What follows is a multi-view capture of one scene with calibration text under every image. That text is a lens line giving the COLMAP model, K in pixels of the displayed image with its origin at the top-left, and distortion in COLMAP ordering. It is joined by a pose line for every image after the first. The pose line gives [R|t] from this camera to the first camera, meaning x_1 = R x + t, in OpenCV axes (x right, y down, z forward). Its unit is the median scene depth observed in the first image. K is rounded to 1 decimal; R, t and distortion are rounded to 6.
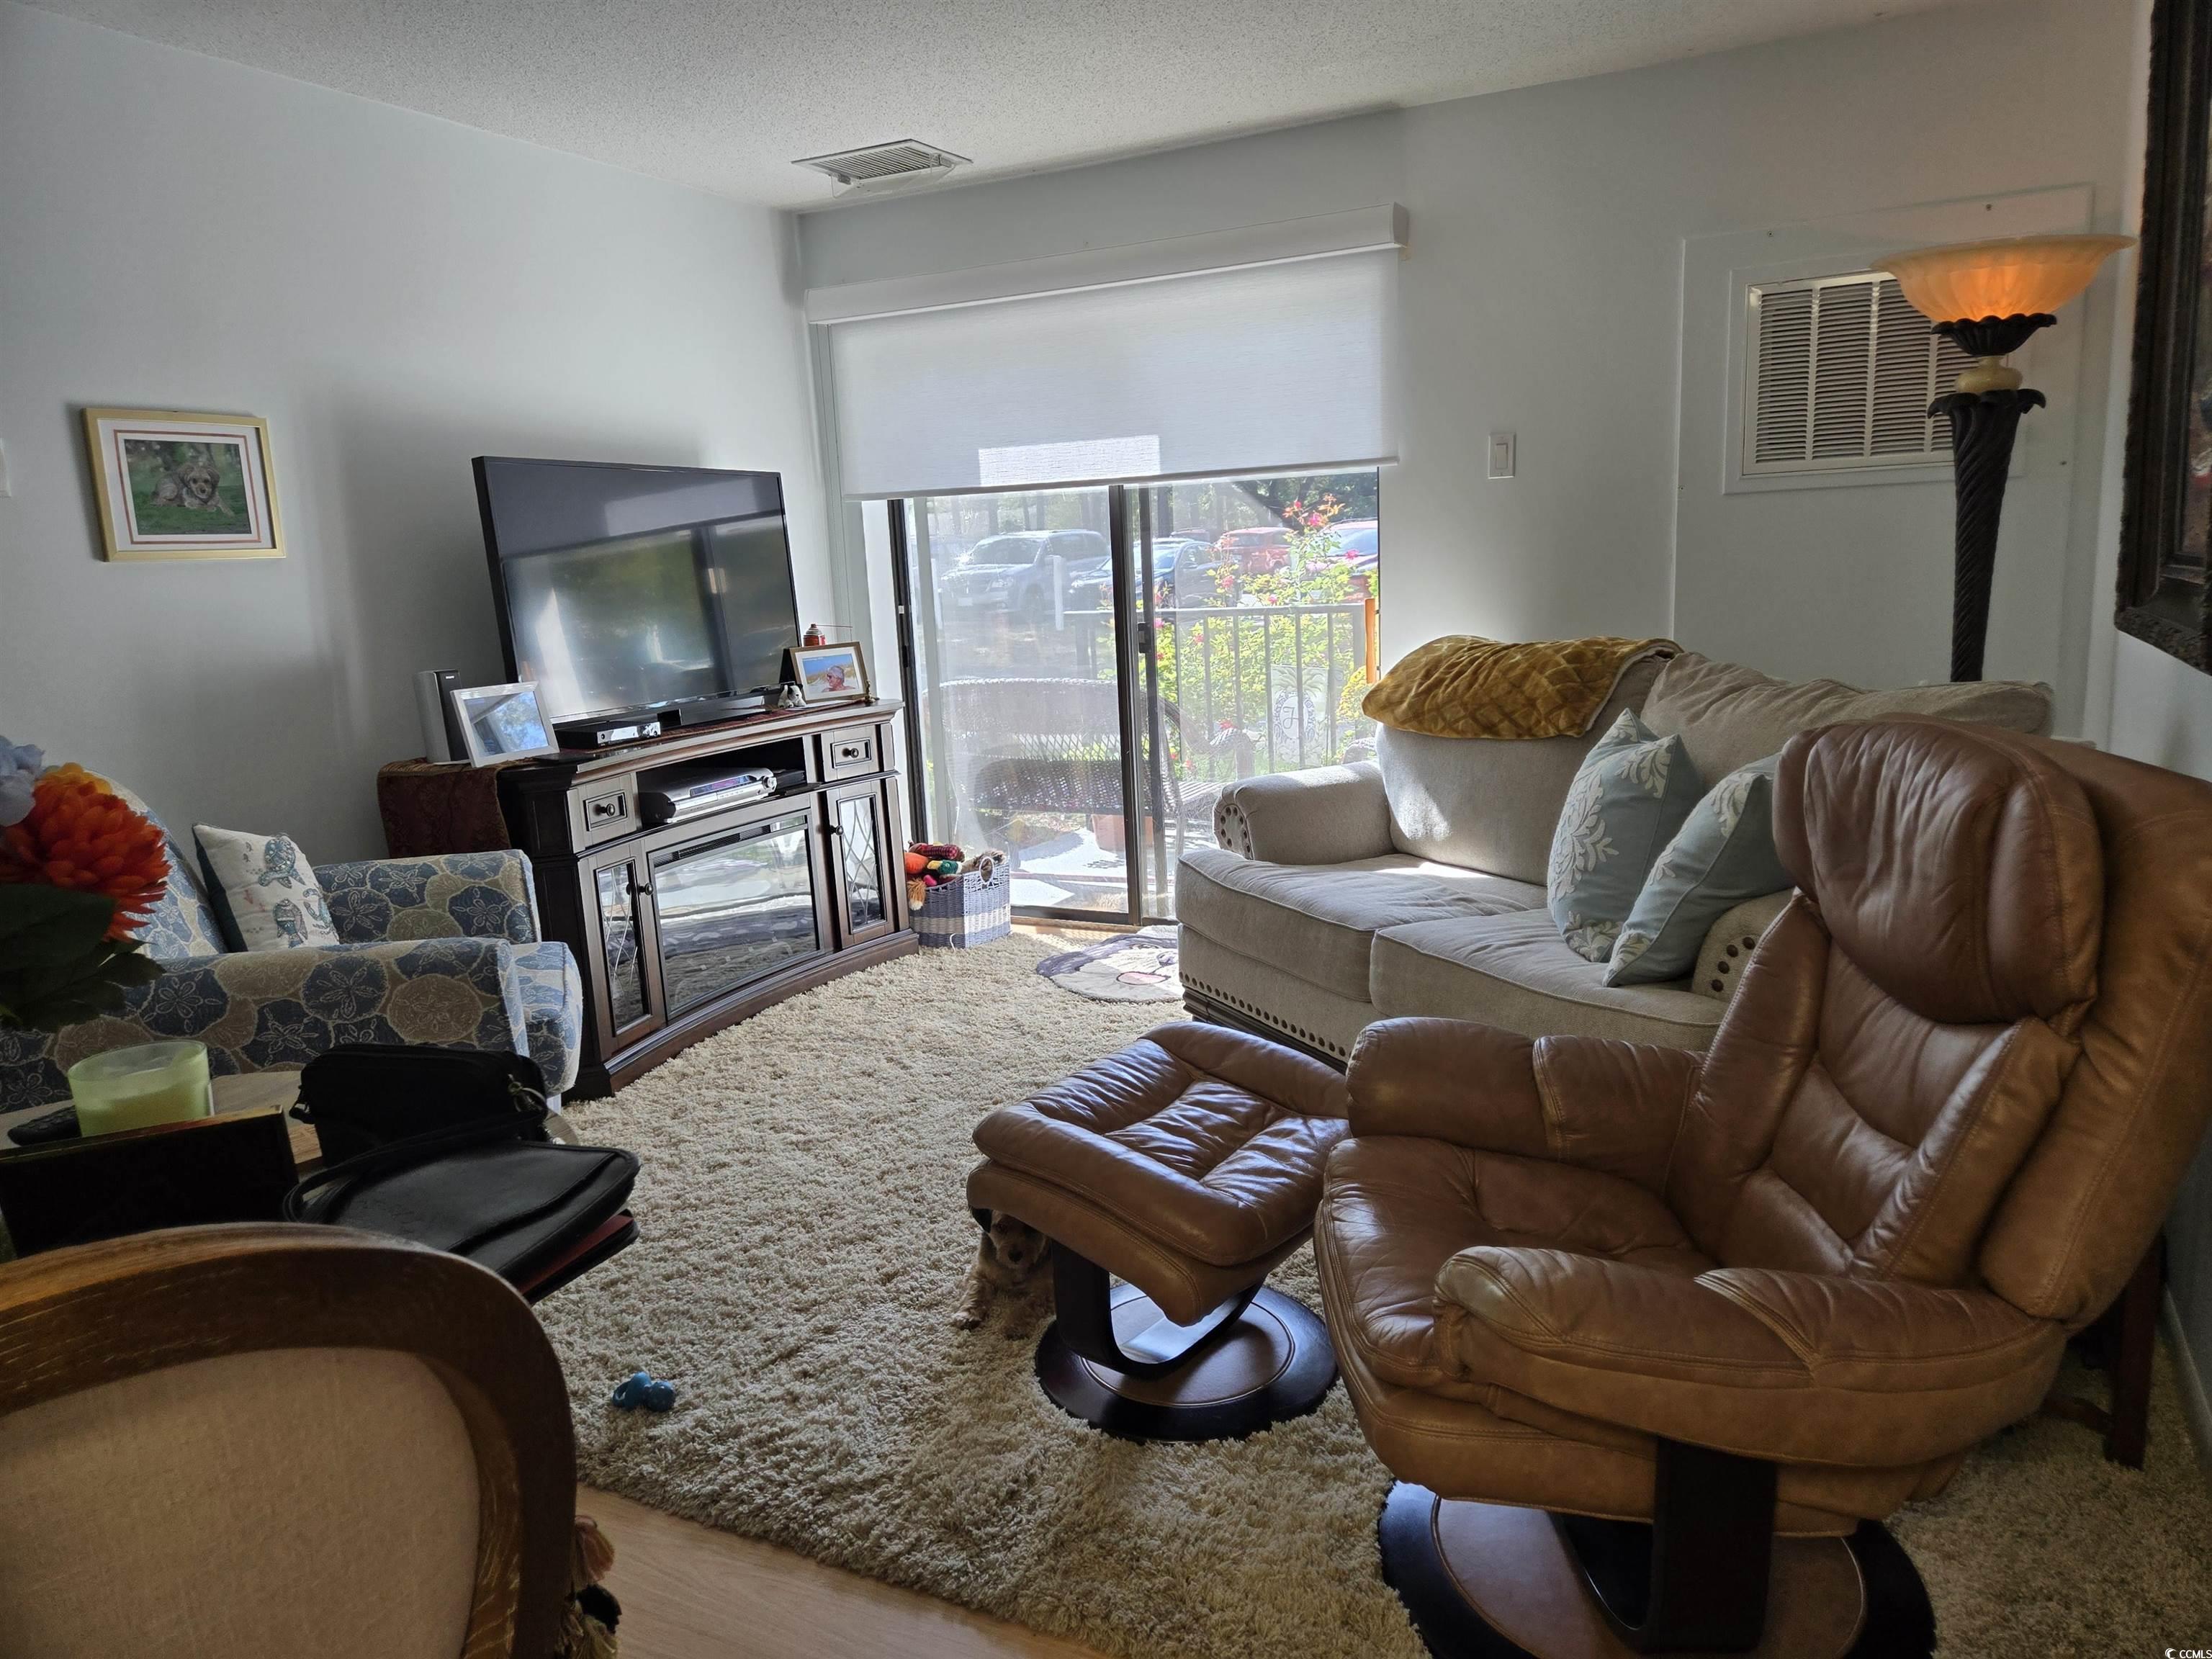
lens RADIAL K [[1476.8, 0, 1118.5], [0, 1476.8, 823.4], [0, 0, 1]] dist [0.054793, -0.006569]
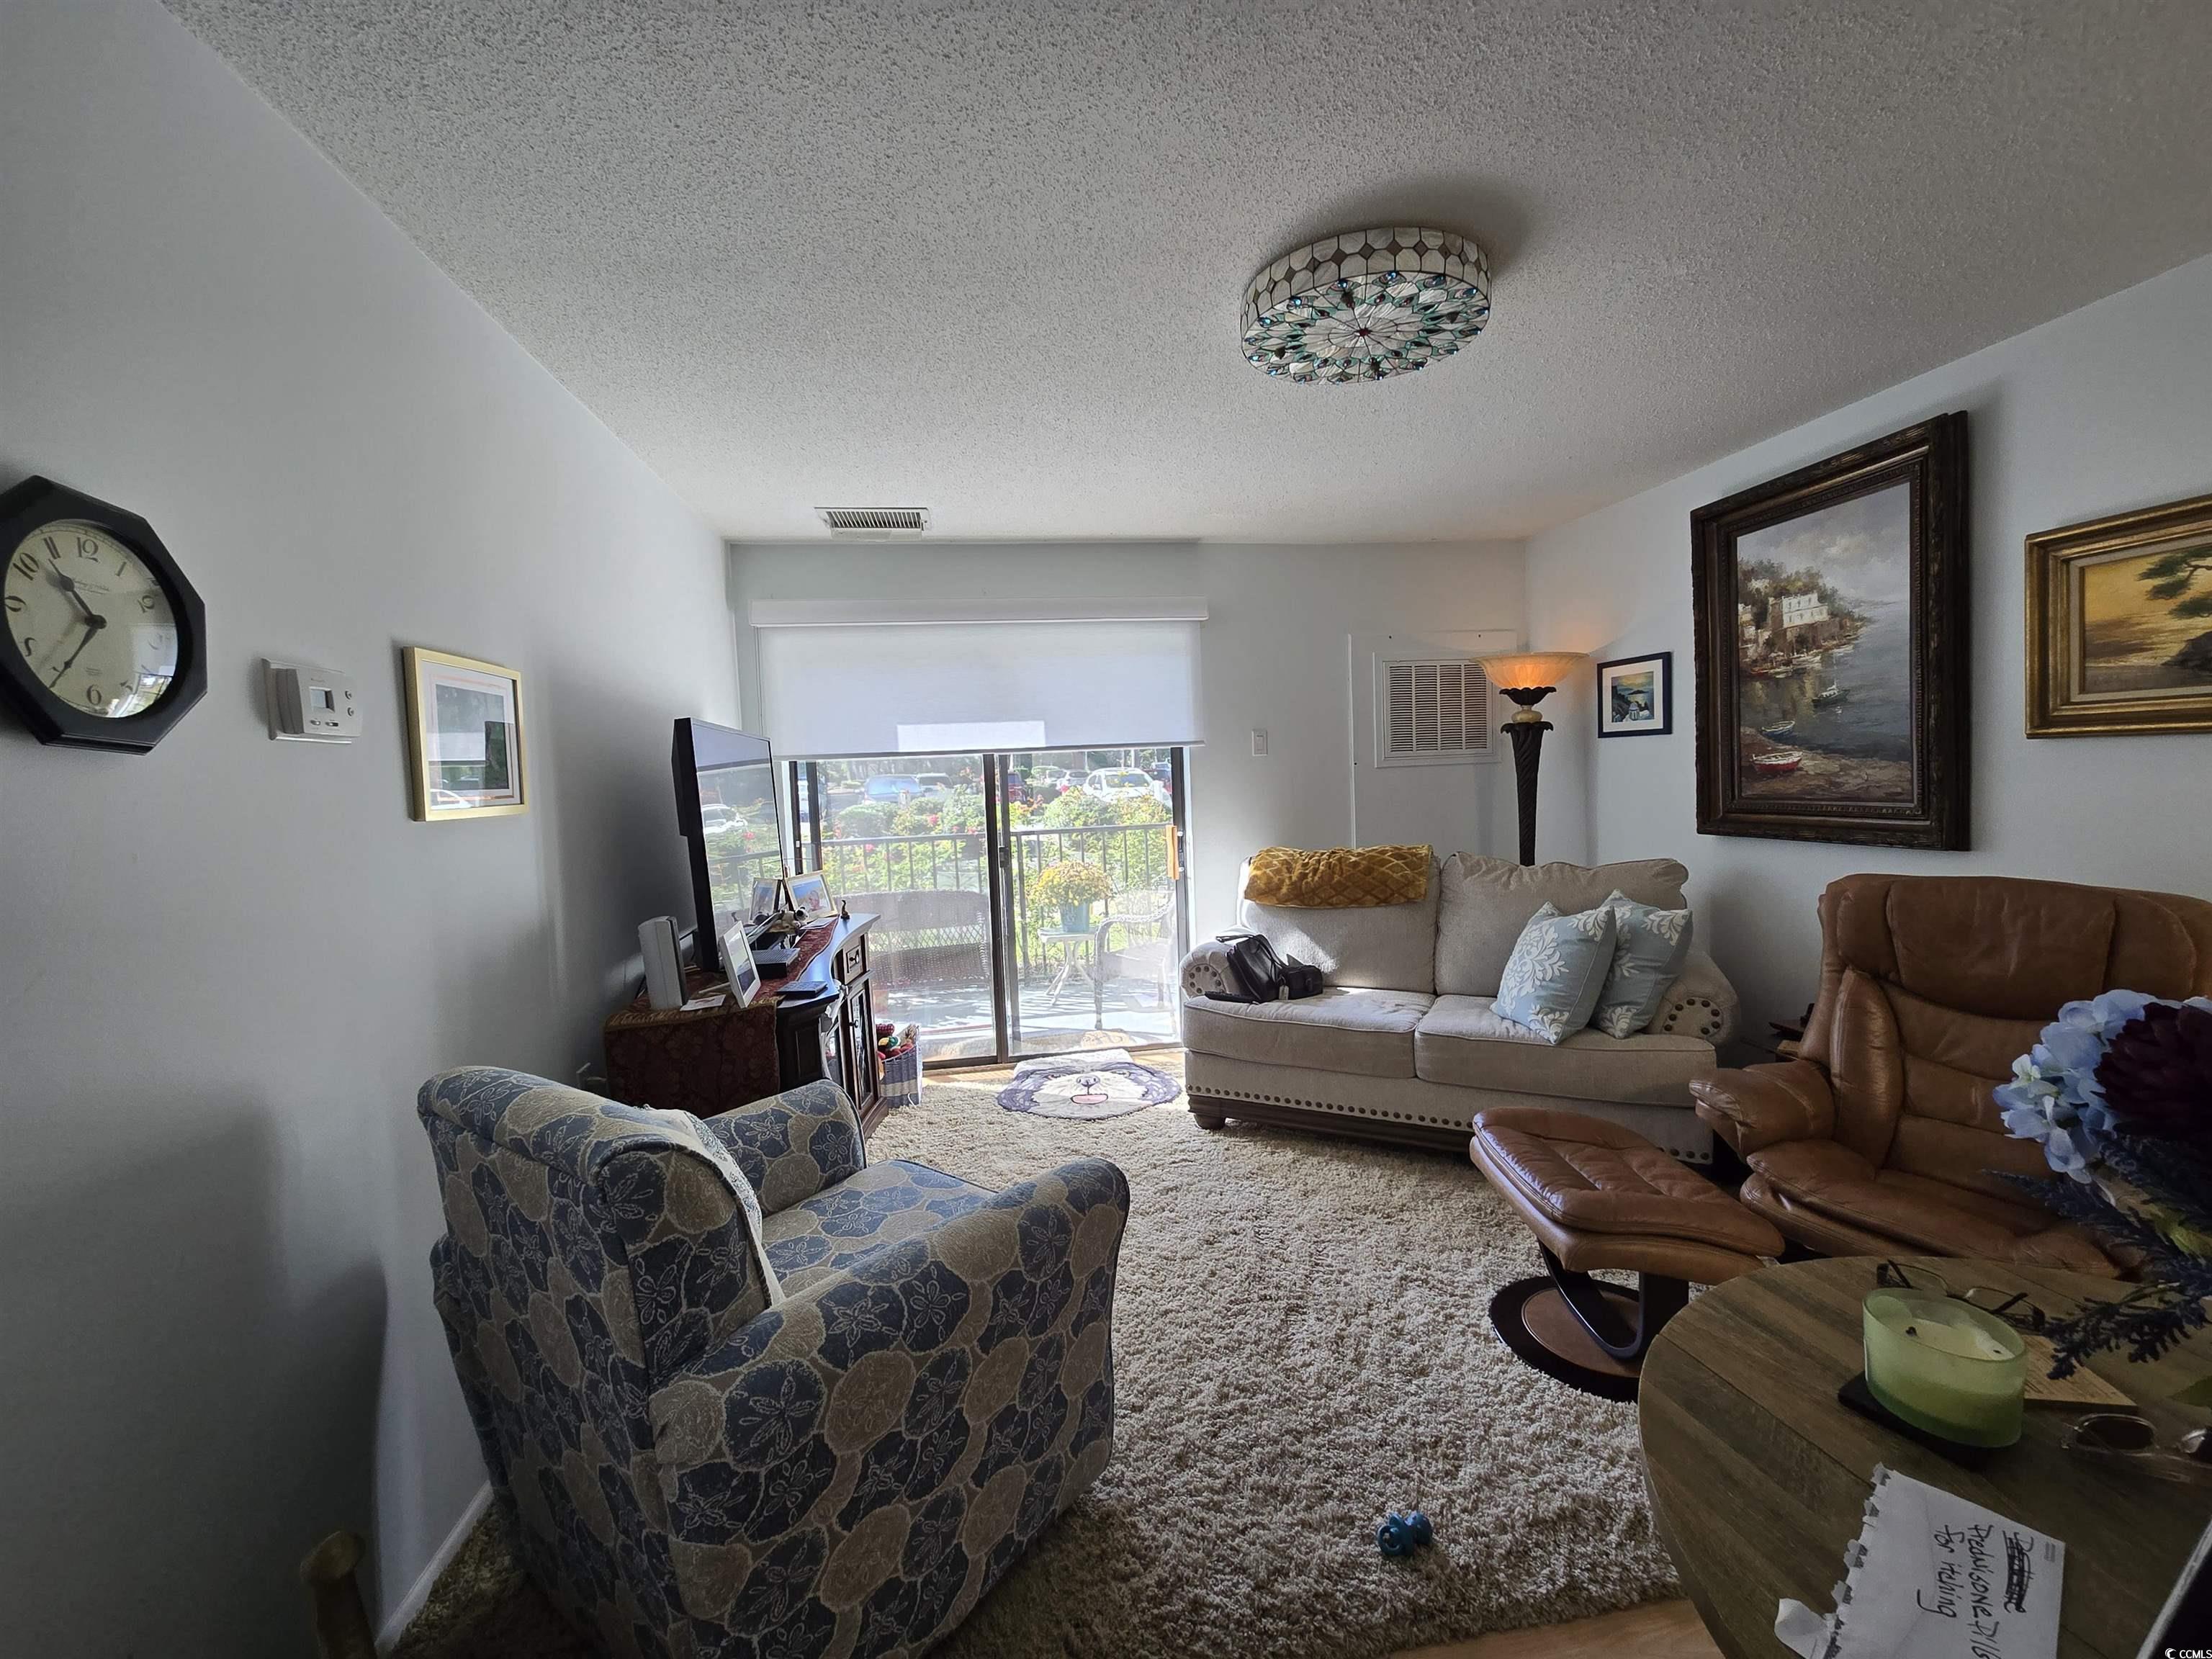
lens RADIAL K [[907.4, 0, 1107.1], [0, 907.4, 827.1], [0, 0, 1]] dist [-0.010508, 0.000712]
pose [[0.817555, -0.023391, 0.575375, -0.447173], [0.109714, 0.987199, -0.115761, -0.046233], [-0.565302, 0.157768, 0.809656, 0.250836]]
